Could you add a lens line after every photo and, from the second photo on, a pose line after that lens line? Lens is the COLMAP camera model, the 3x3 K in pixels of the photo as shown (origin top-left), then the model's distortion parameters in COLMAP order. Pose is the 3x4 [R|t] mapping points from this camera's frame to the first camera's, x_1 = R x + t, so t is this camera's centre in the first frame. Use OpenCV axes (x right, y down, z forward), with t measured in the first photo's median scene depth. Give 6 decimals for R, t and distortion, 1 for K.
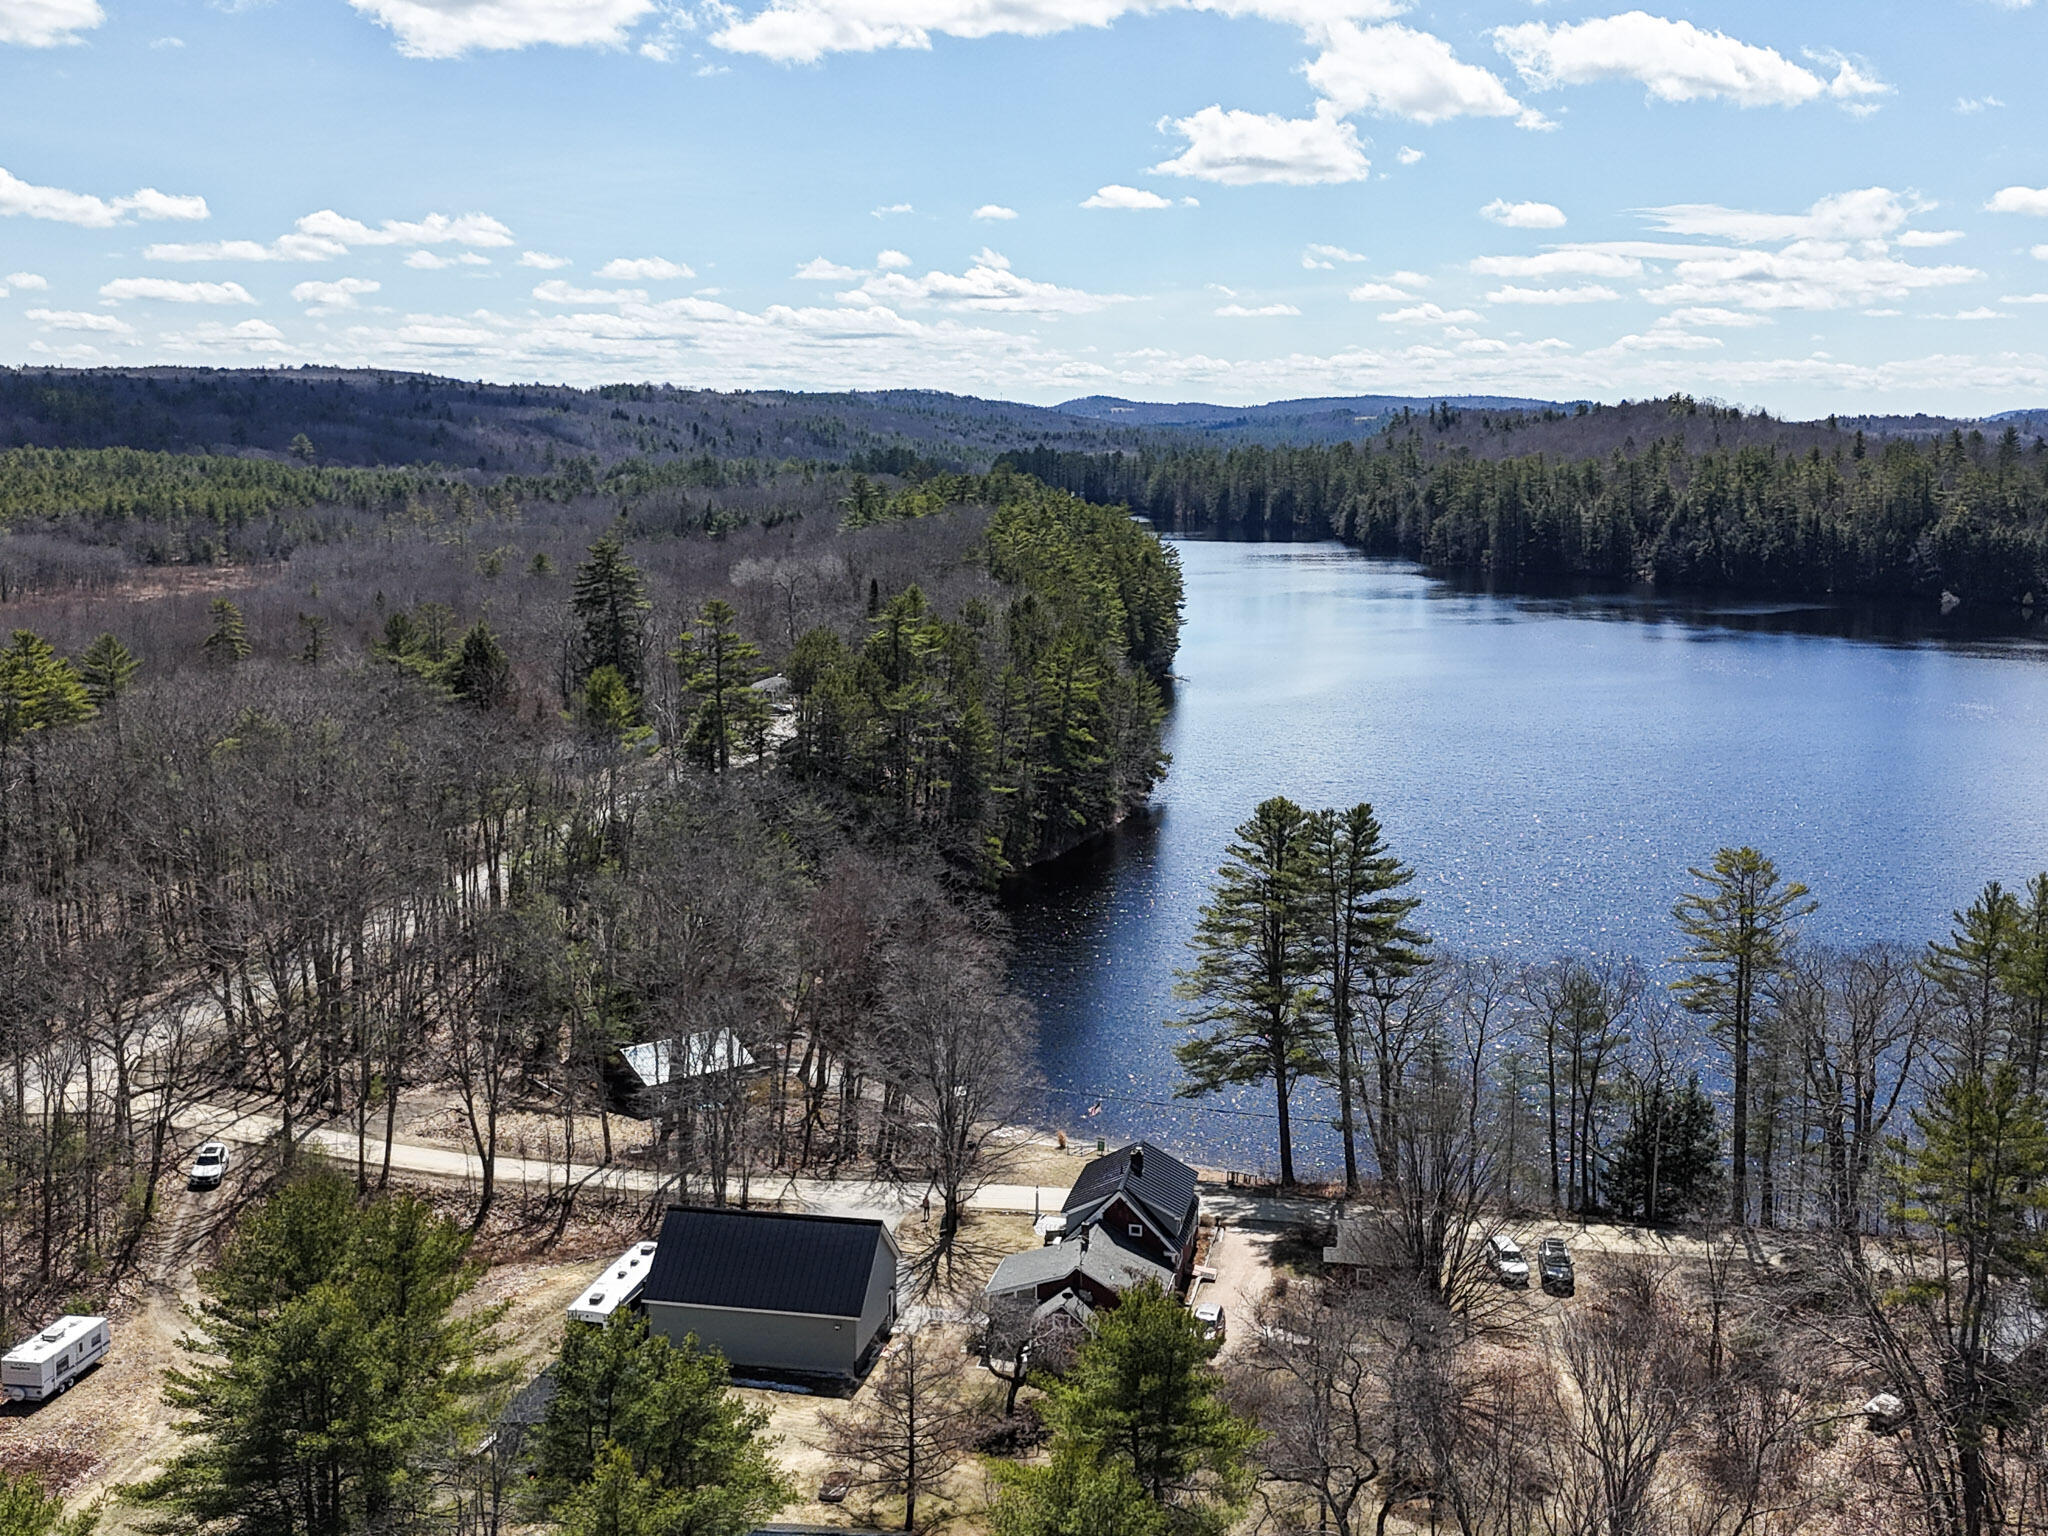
lens RADIAL K [[2180.0, 0, 1037.7], [0, 2180.0, 757.1], [0, 0, 1]] dist [0.140151, -0.347437]
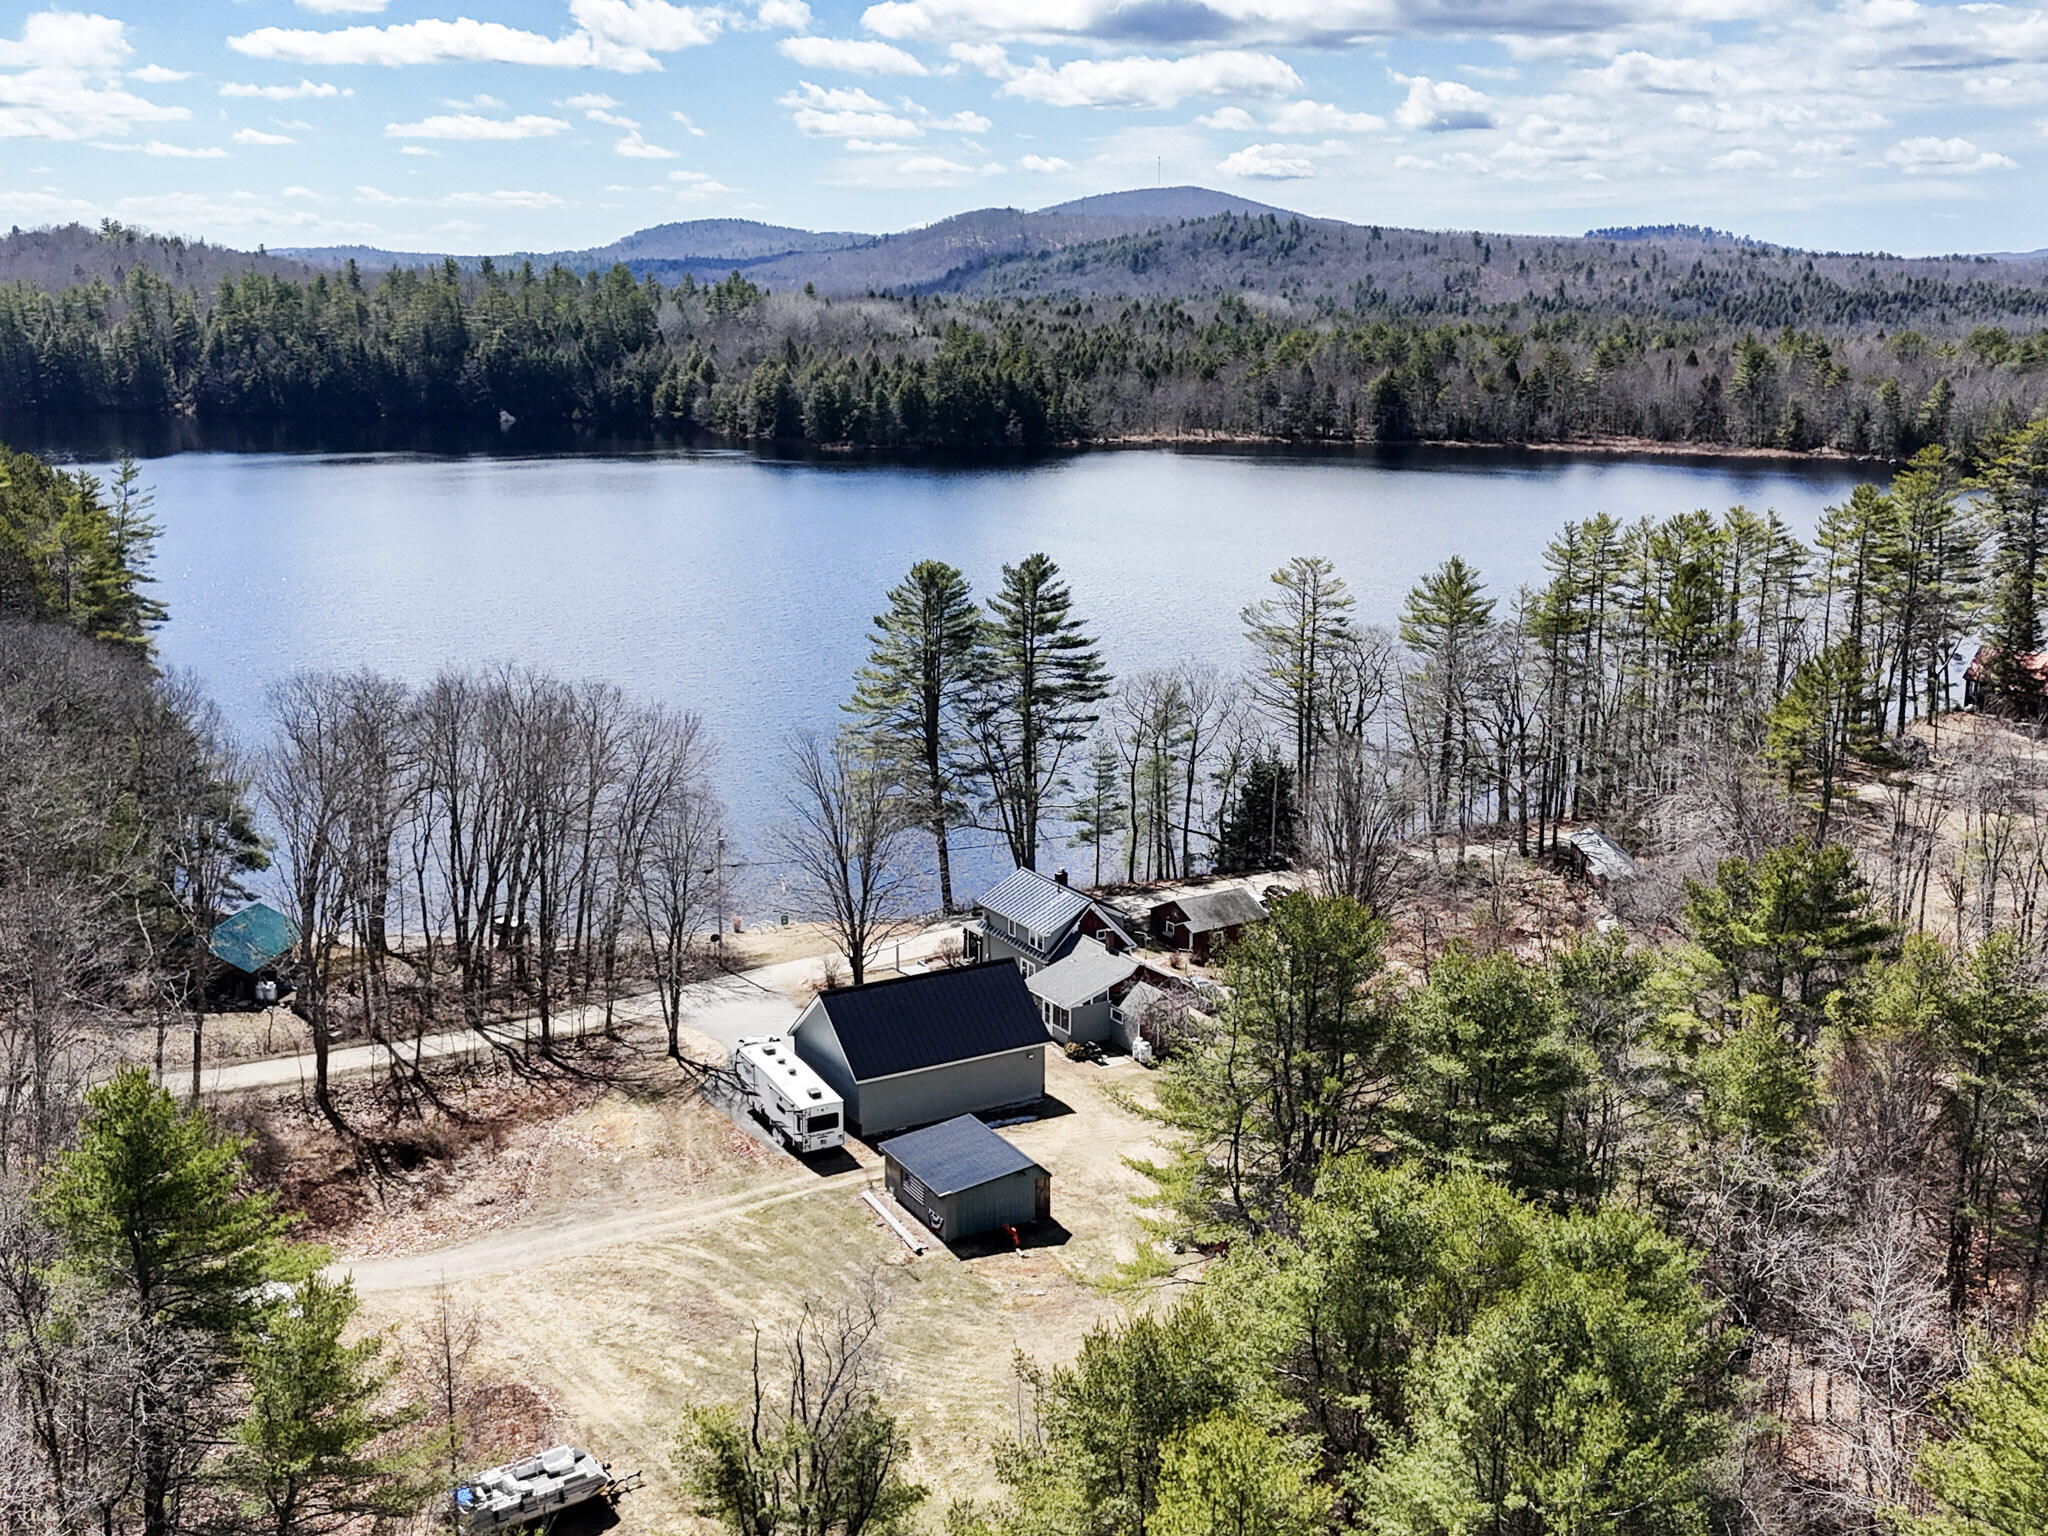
lens RADIAL K [[2180.0, 0, 1037.7], [0, 2180.0, 757.1], [0, 0, 1]] dist [0.140151, -0.347437]
pose [[0.734233, -0.148042, 0.662560, -0.314947], [0.101097, 0.988896, 0.108924, 0.001574], [-0.671328, -0.012993, 0.741047, 0.092678]]
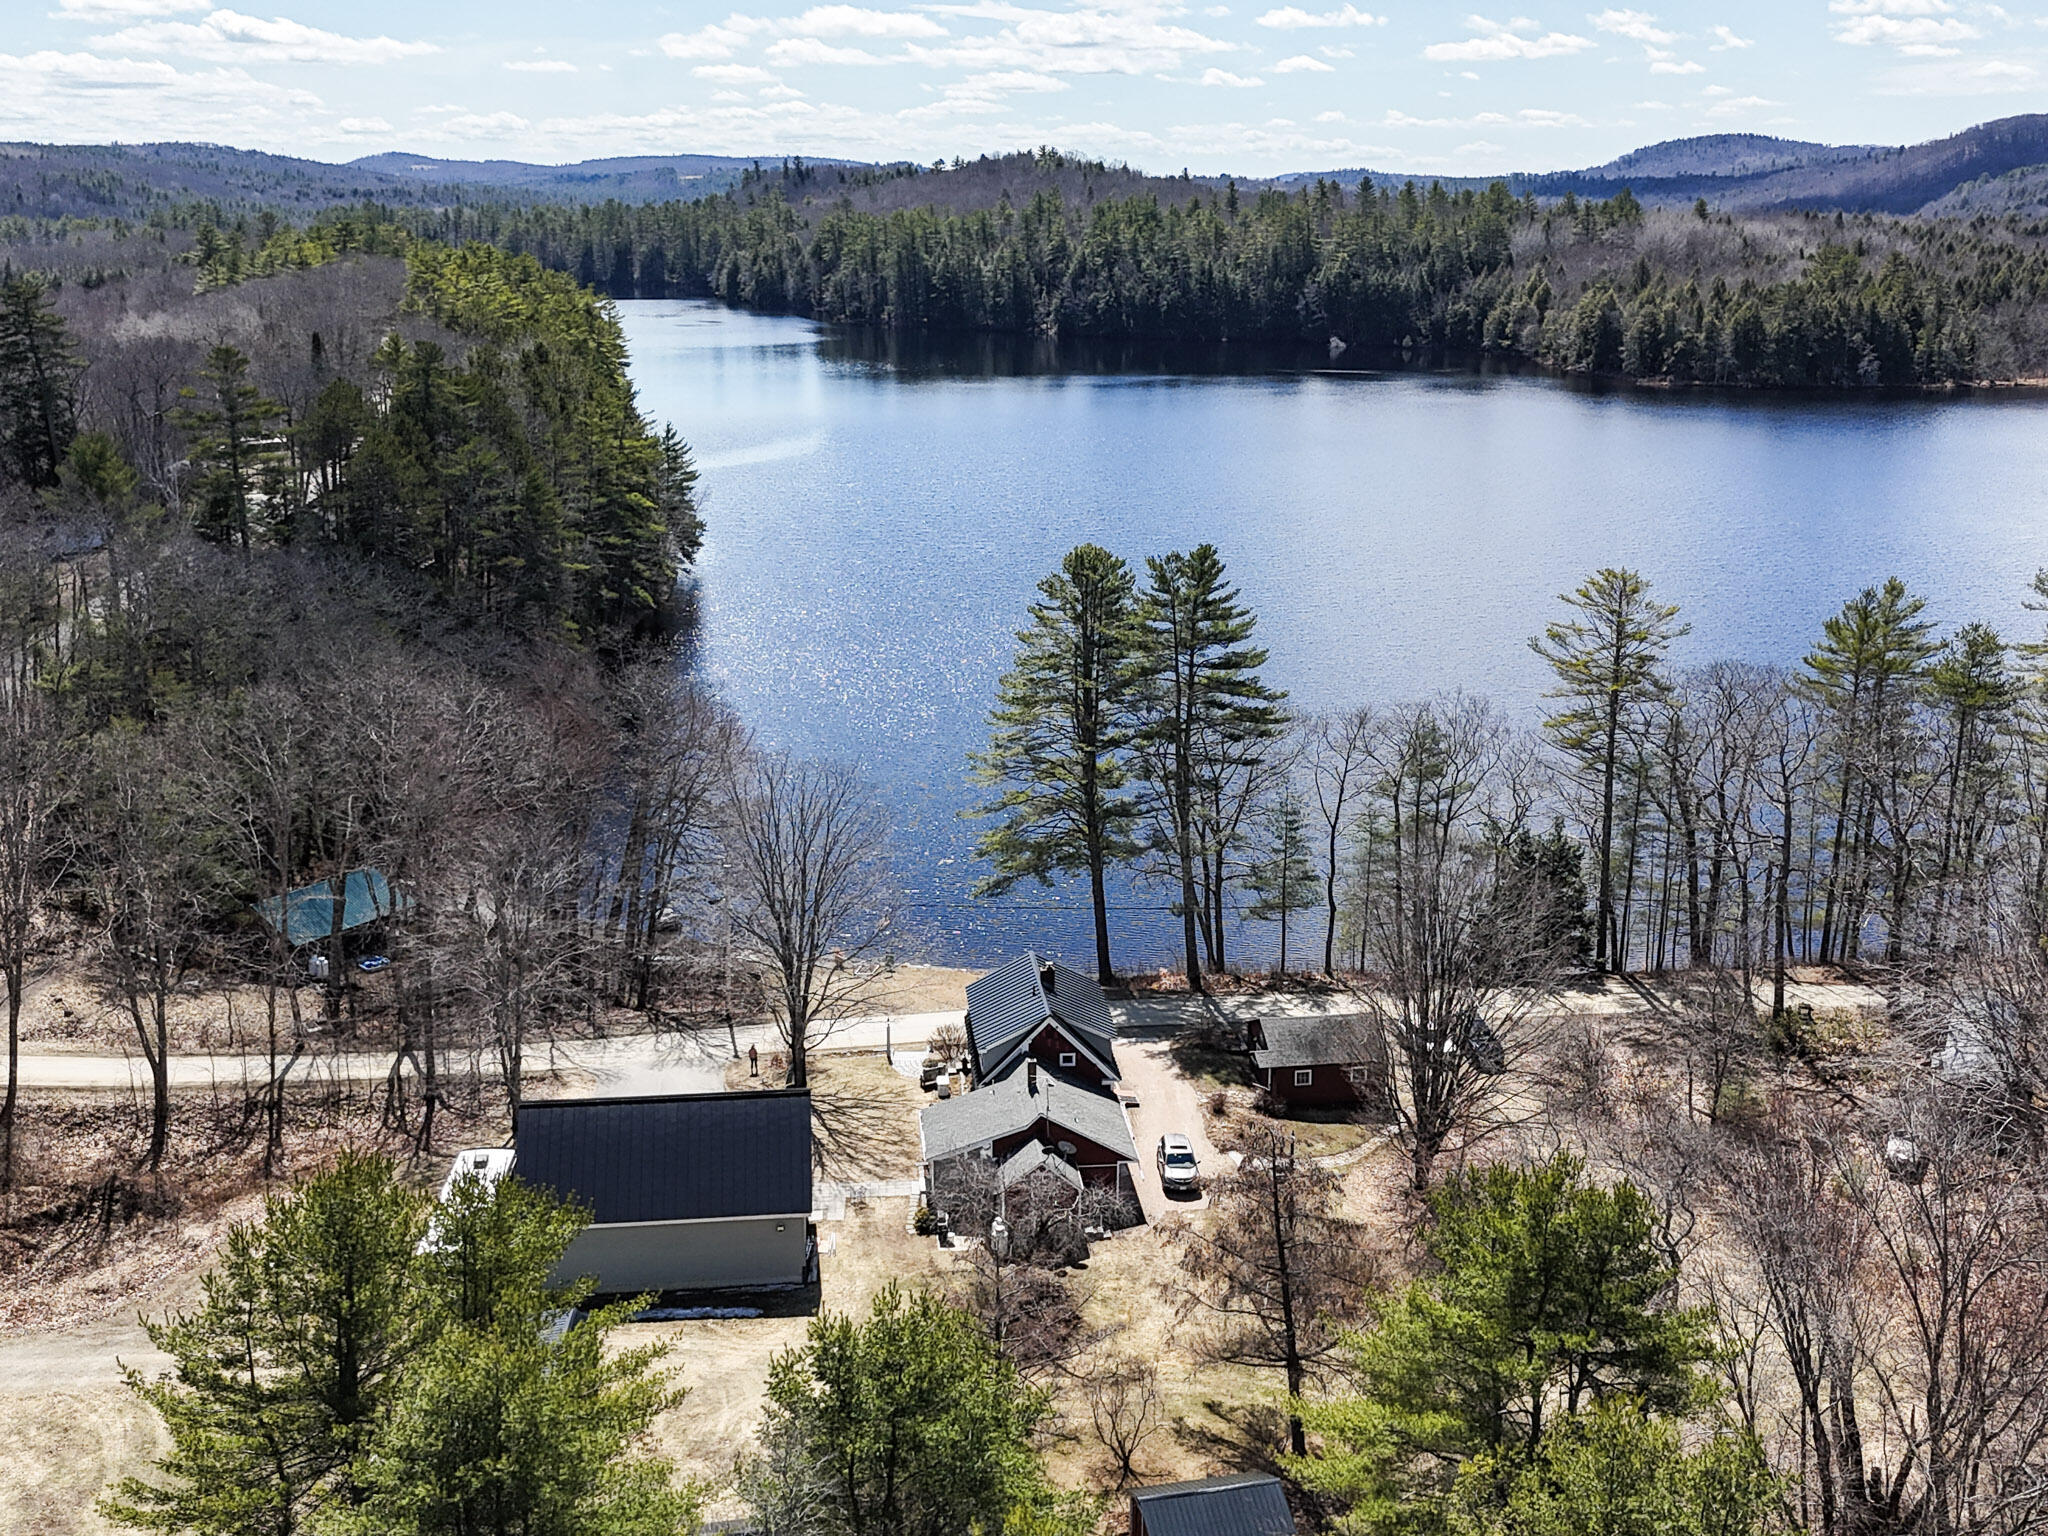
lens RADIAL K [[2180.0, 0, 1037.7], [0, 2180.0, 757.1], [0, 0, 1]] dist [0.140151, -0.347437]
pose [[0.954079, -0.078059, 0.289207, -0.090259], [0.047969, 0.992805, 0.109718, 0.003639], [-0.295690, -0.090806, 0.950958, 0.098032]]
